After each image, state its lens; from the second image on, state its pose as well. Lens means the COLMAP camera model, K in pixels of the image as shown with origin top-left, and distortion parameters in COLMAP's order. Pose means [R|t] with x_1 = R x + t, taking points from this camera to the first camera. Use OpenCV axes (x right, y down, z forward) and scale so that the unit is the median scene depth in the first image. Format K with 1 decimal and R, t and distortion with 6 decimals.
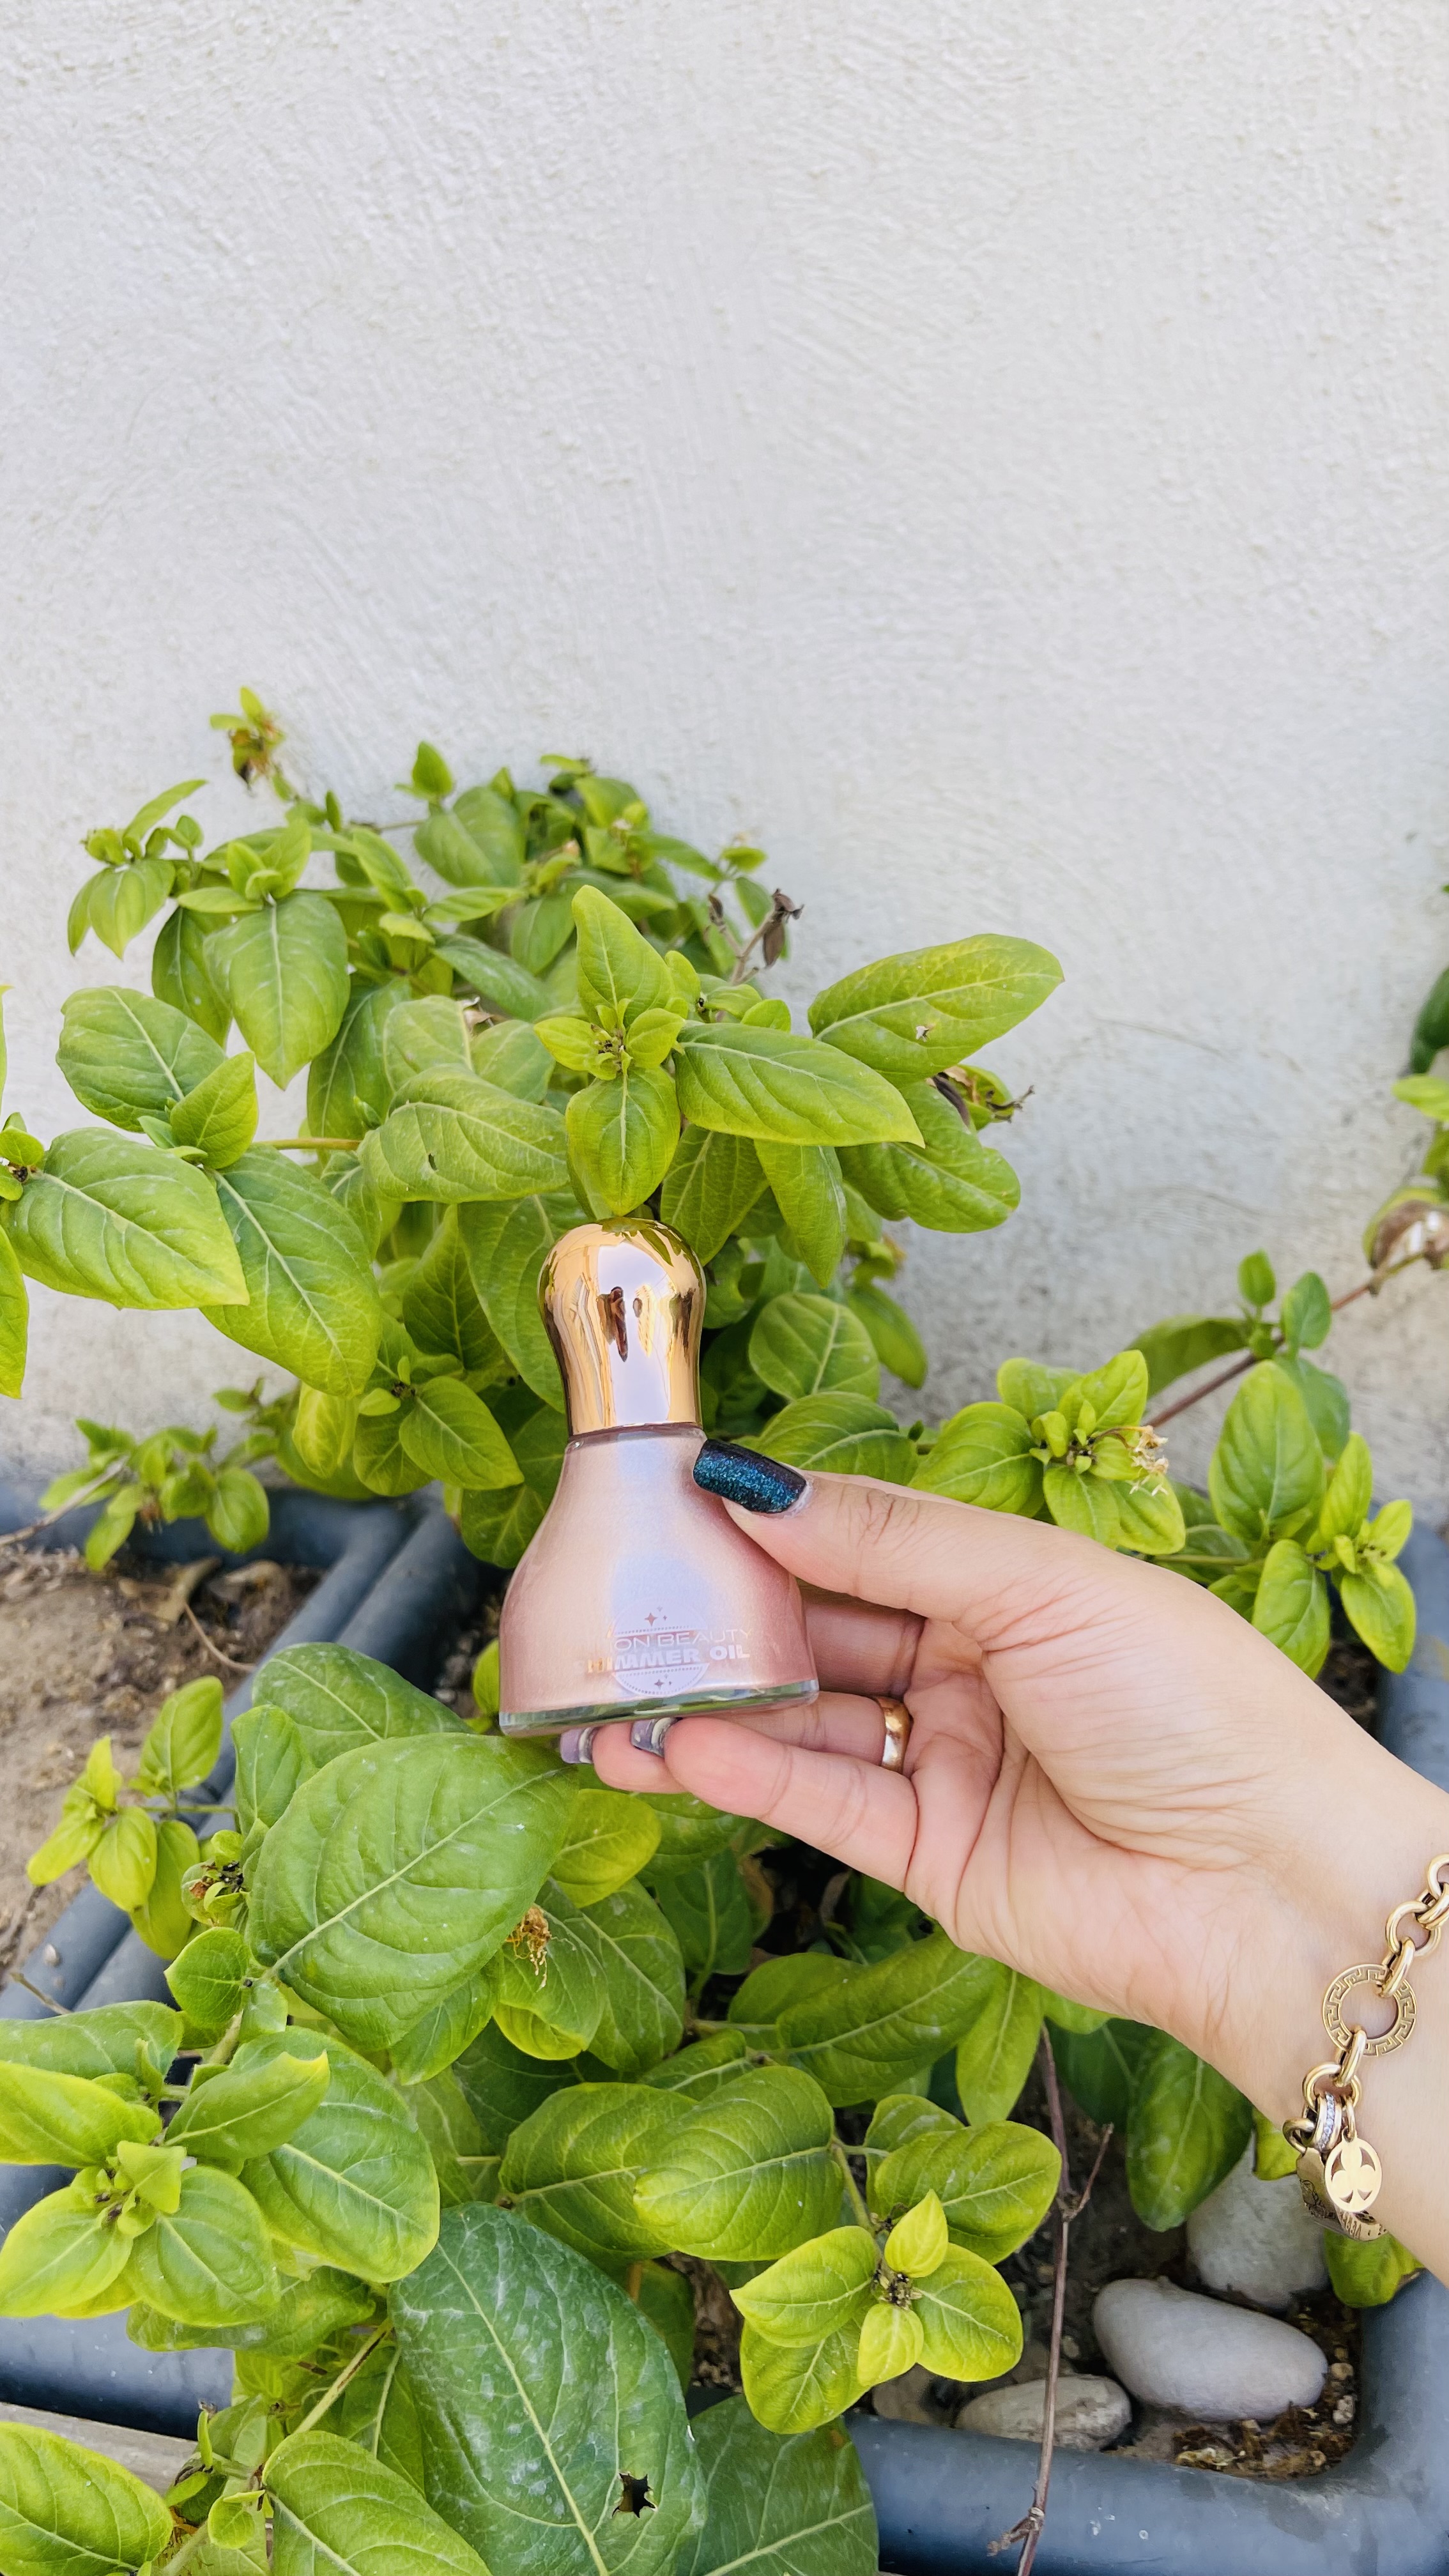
lens RADIAL K [[2019.3, 0, 728.1], [0, 2019.3, 1294.7], [0, 0, 1]] dist [0.027296, -0.005124]
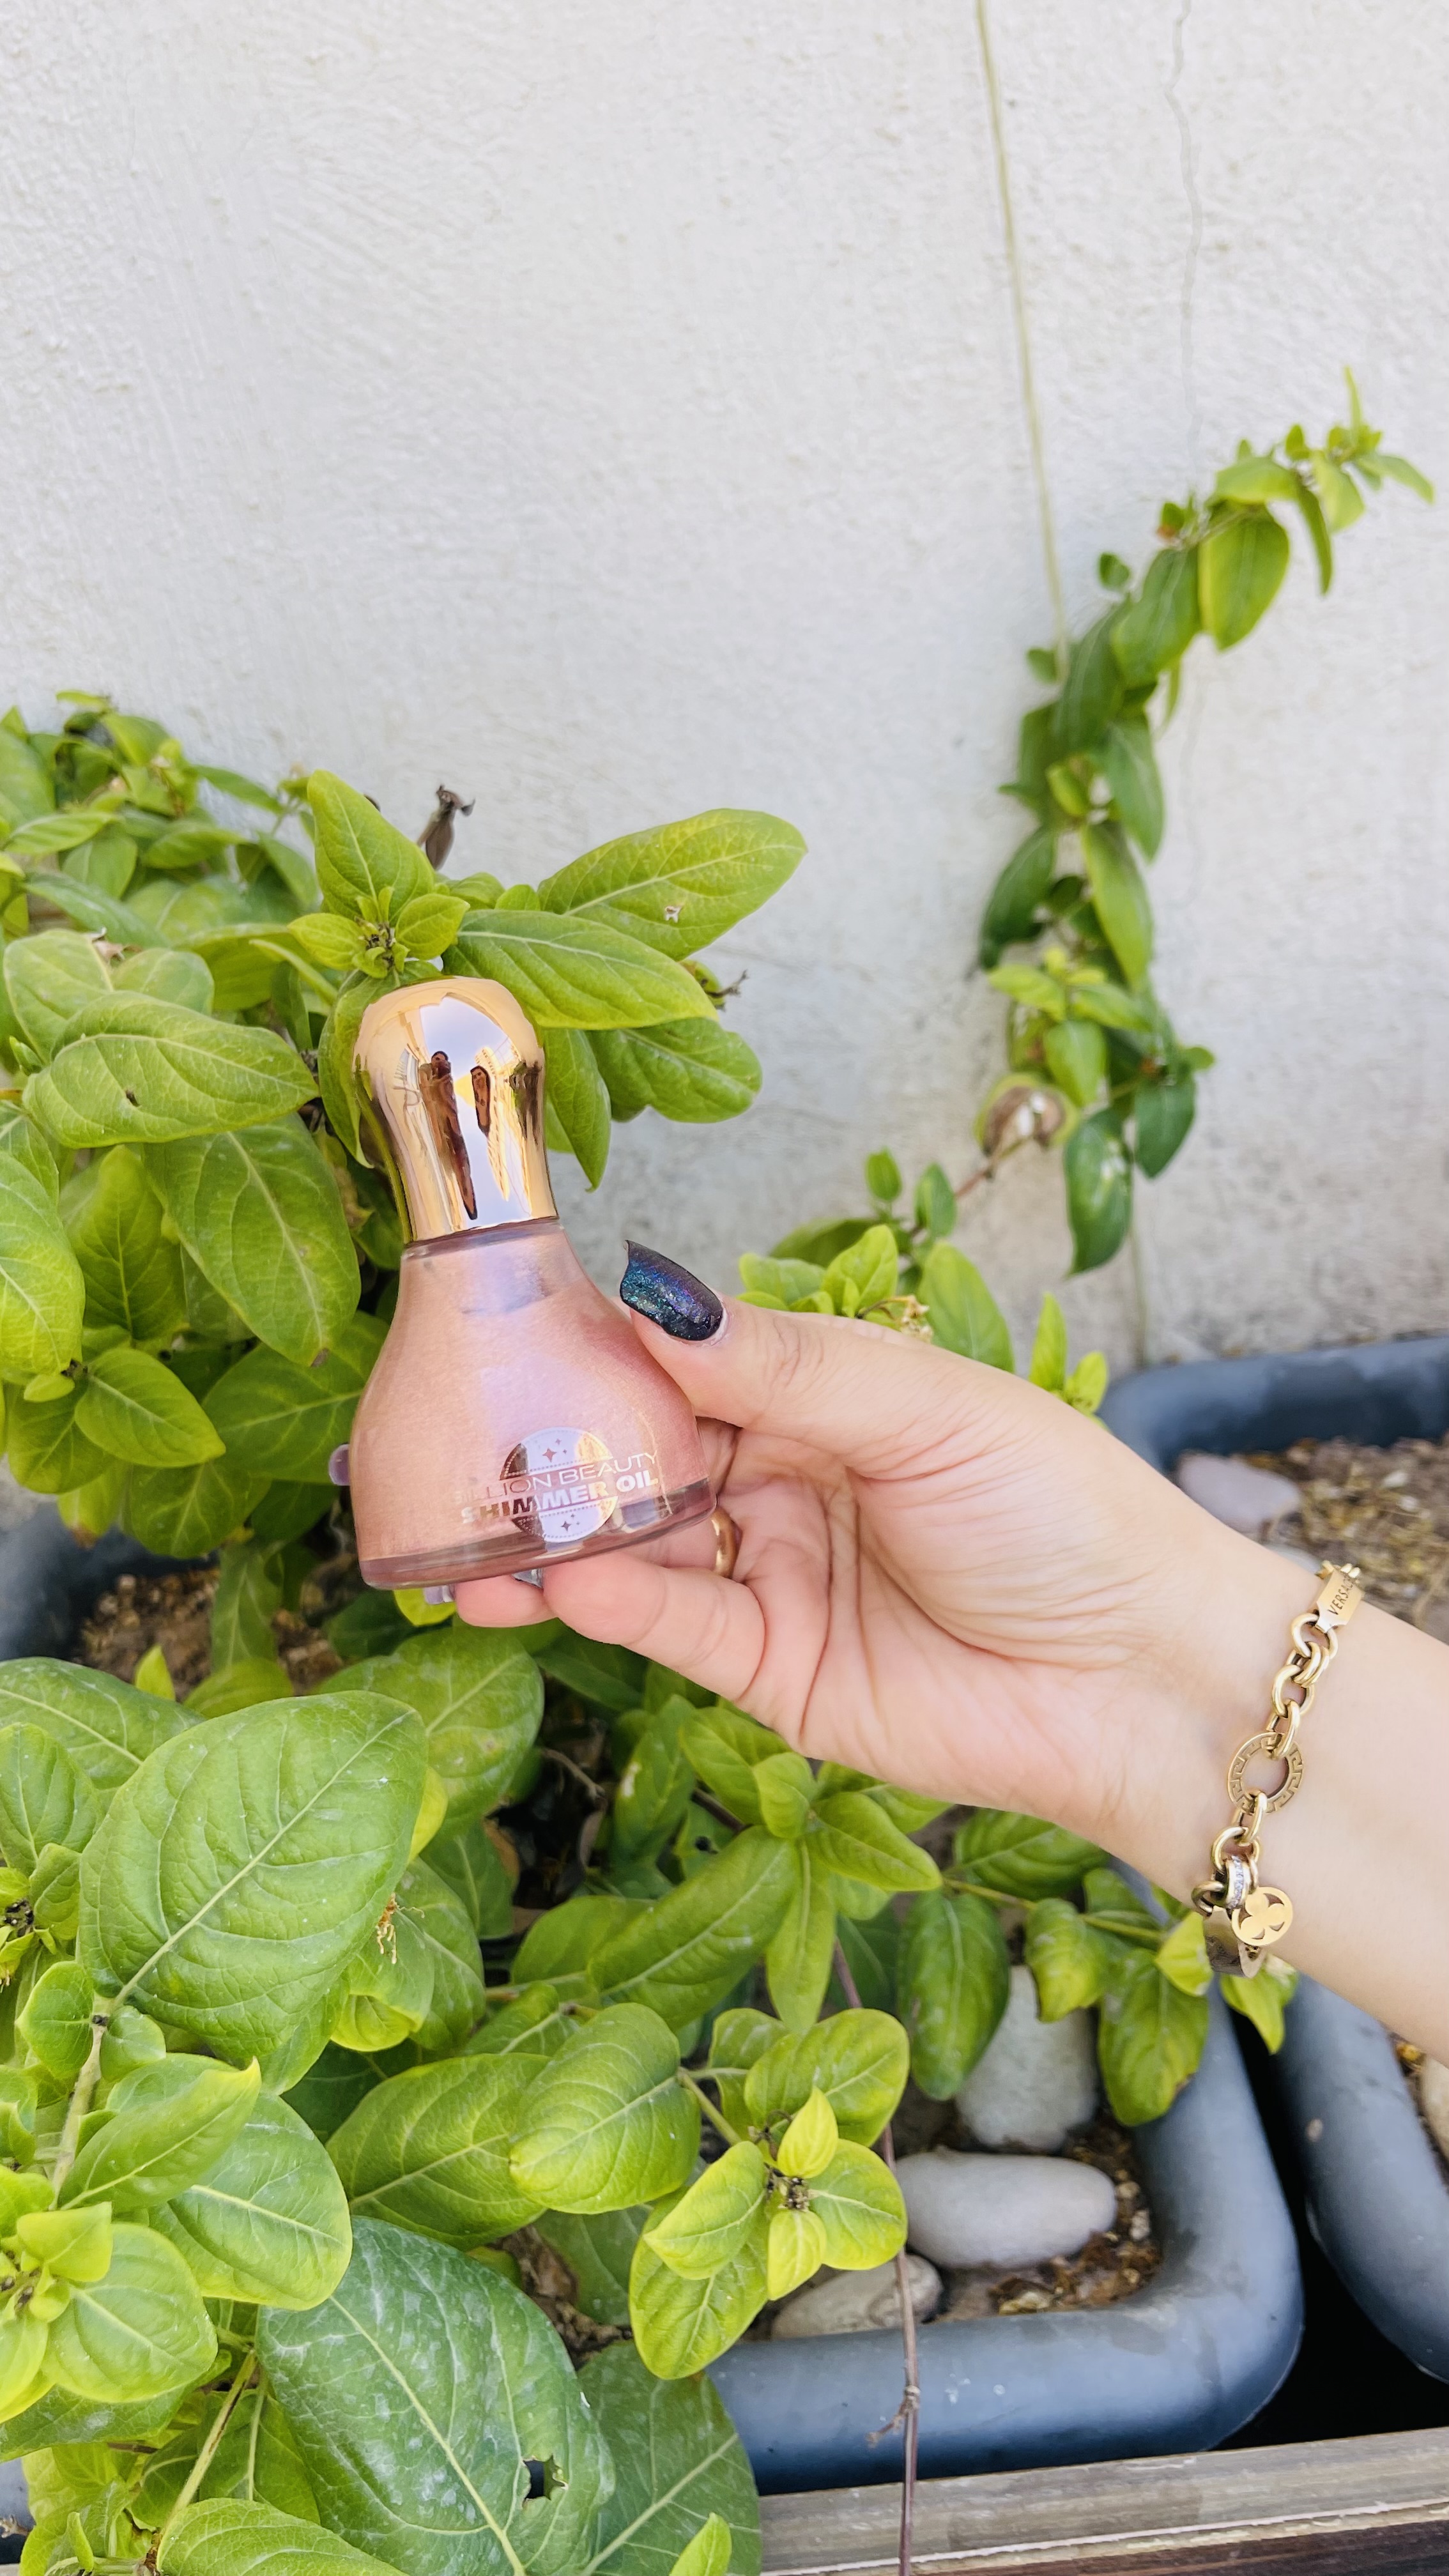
lens RADIAL K [[2013.1, 0, 743.2], [0, 2013.1, 1299.2], [0, 0, 1]] dist [0.074933, -0.102206]
pose [[0.953784, -0.114630, 0.277769, -0.092736], [0.112468, 0.993371, 0.023759, 0.021181], [-0.278651, 0.008580, 0.960354, 0.038143]]
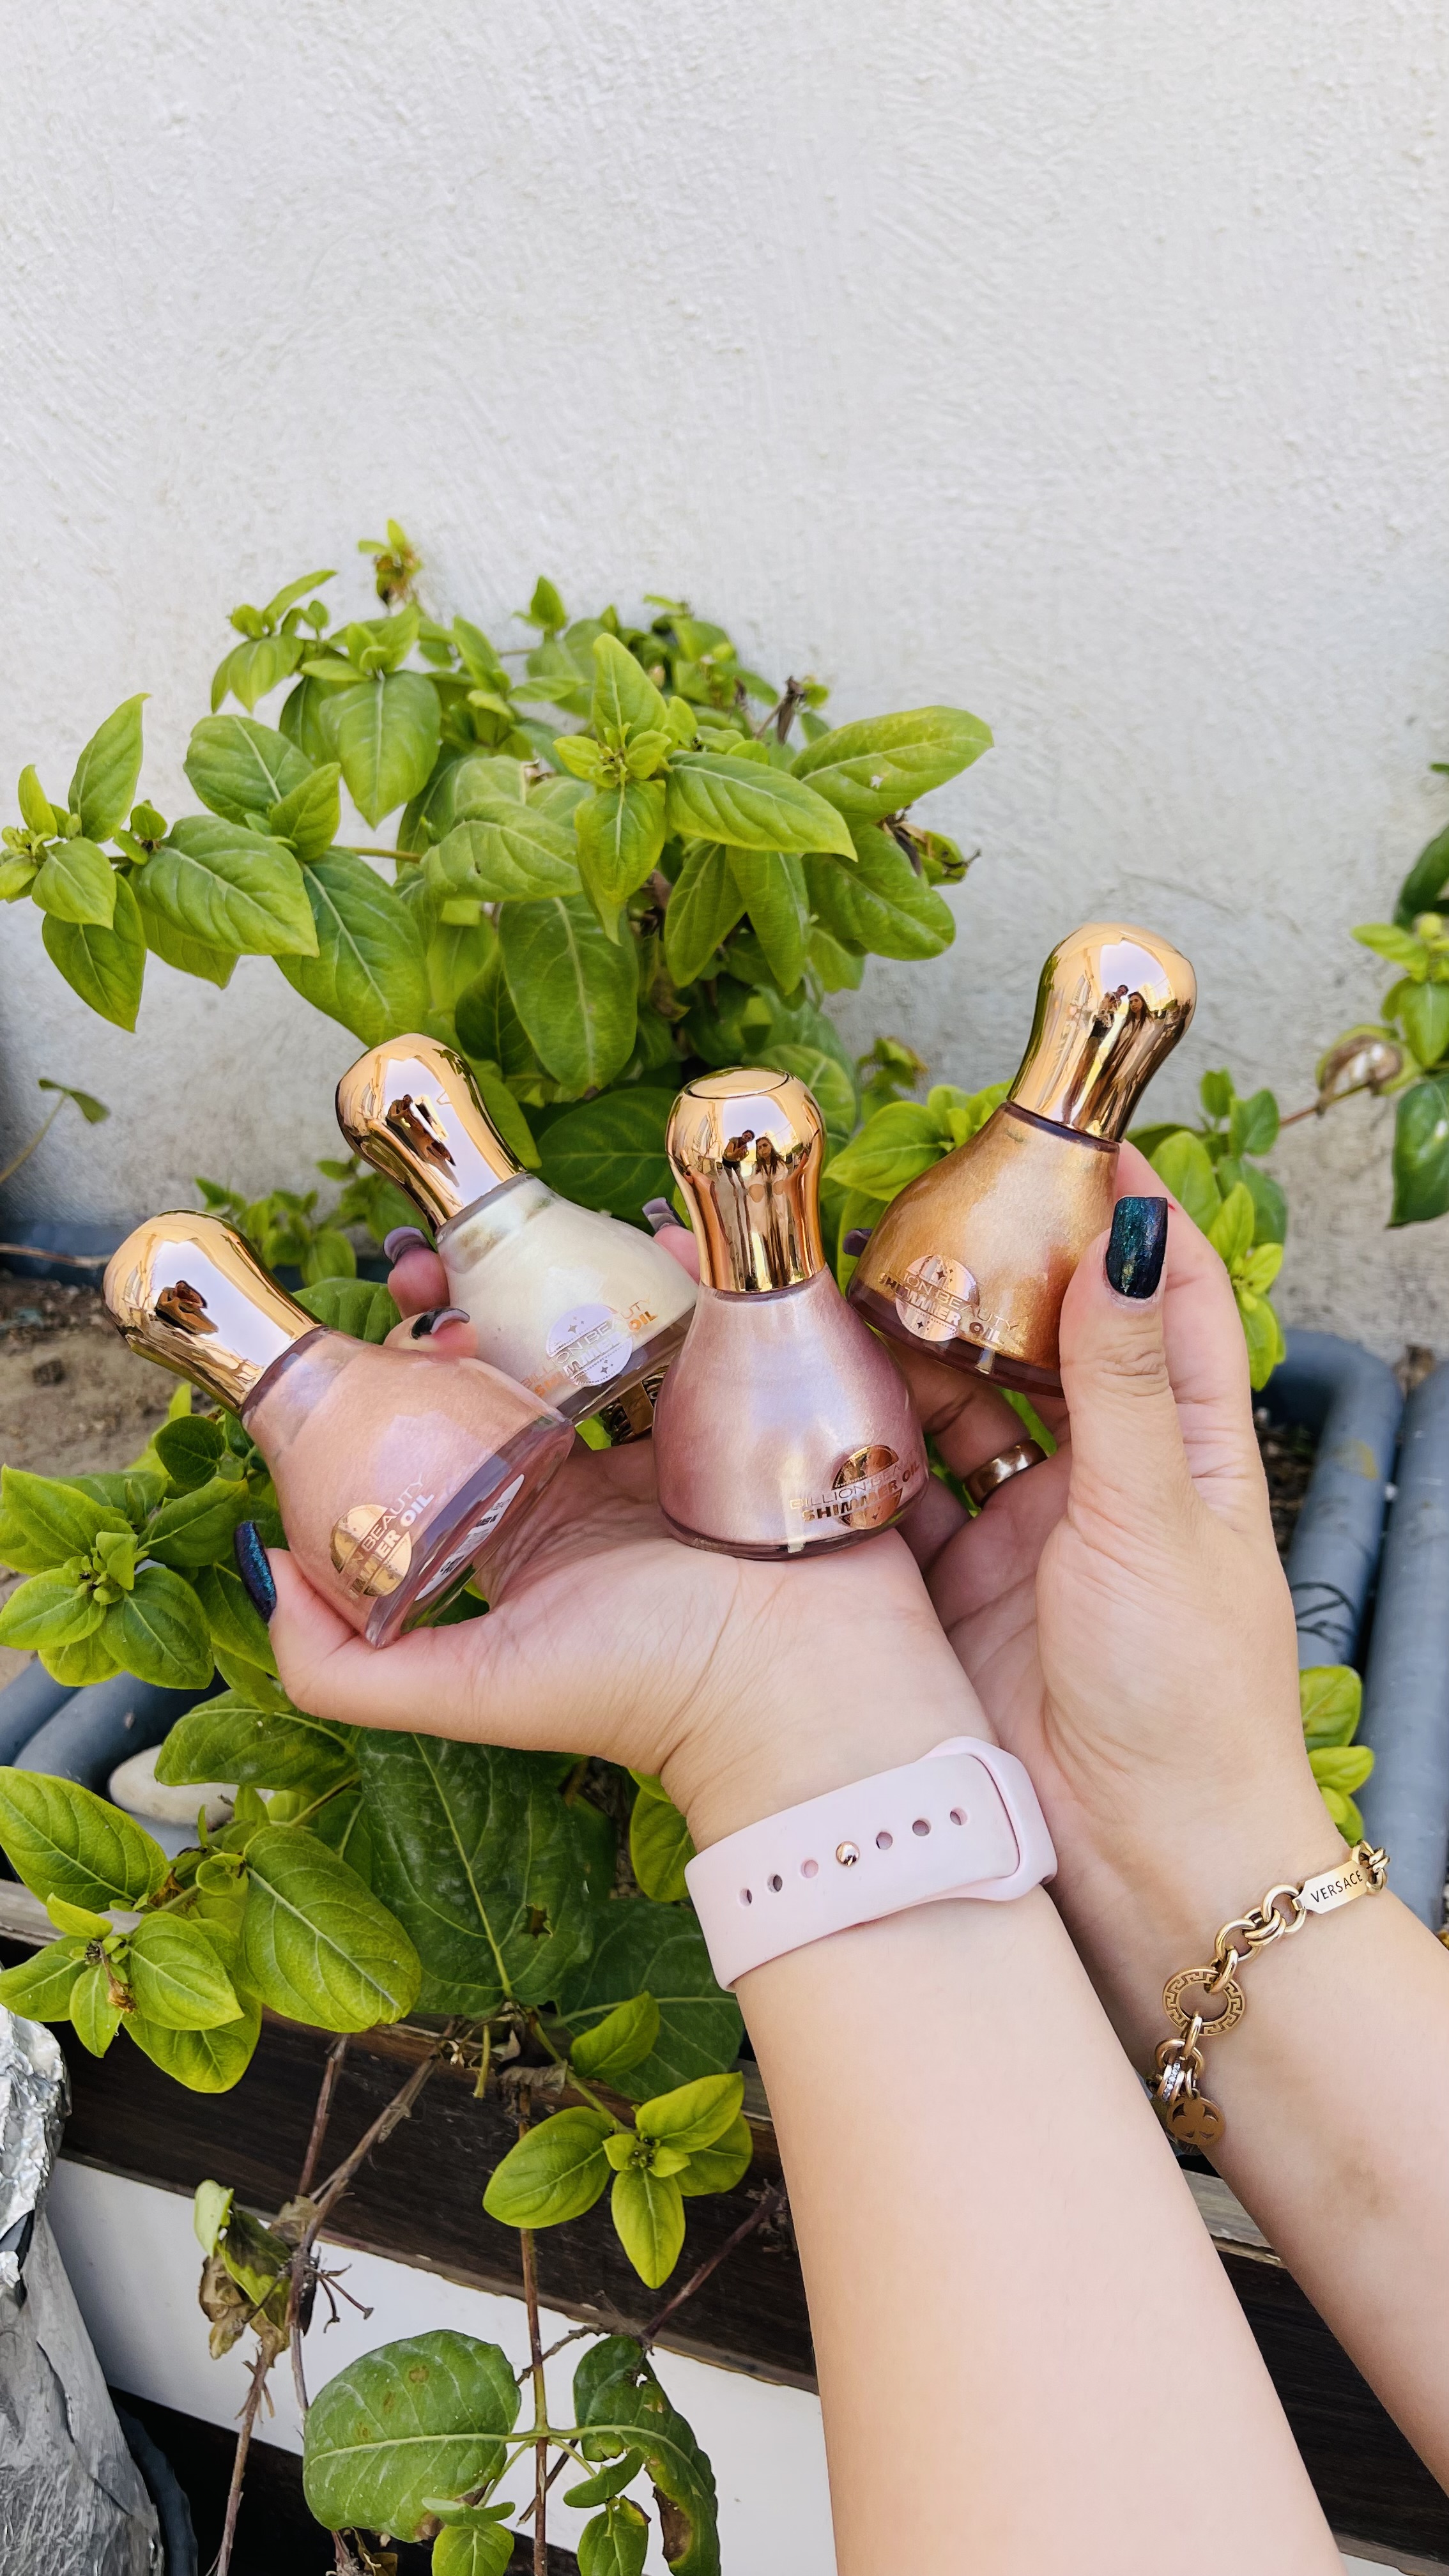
lens RADIAL K [[2005.2, 0, 748.3], [0, 2005.2, 1289.1], [0, 0, 1]] dist [0.072962, -0.091404]
pose [[0.994131, 0.092391, -0.056283, 0.070430], [-0.091030, 0.995501, 0.026287, 0.090887], [0.058458, -0.021009, 0.998069, -0.137389]]
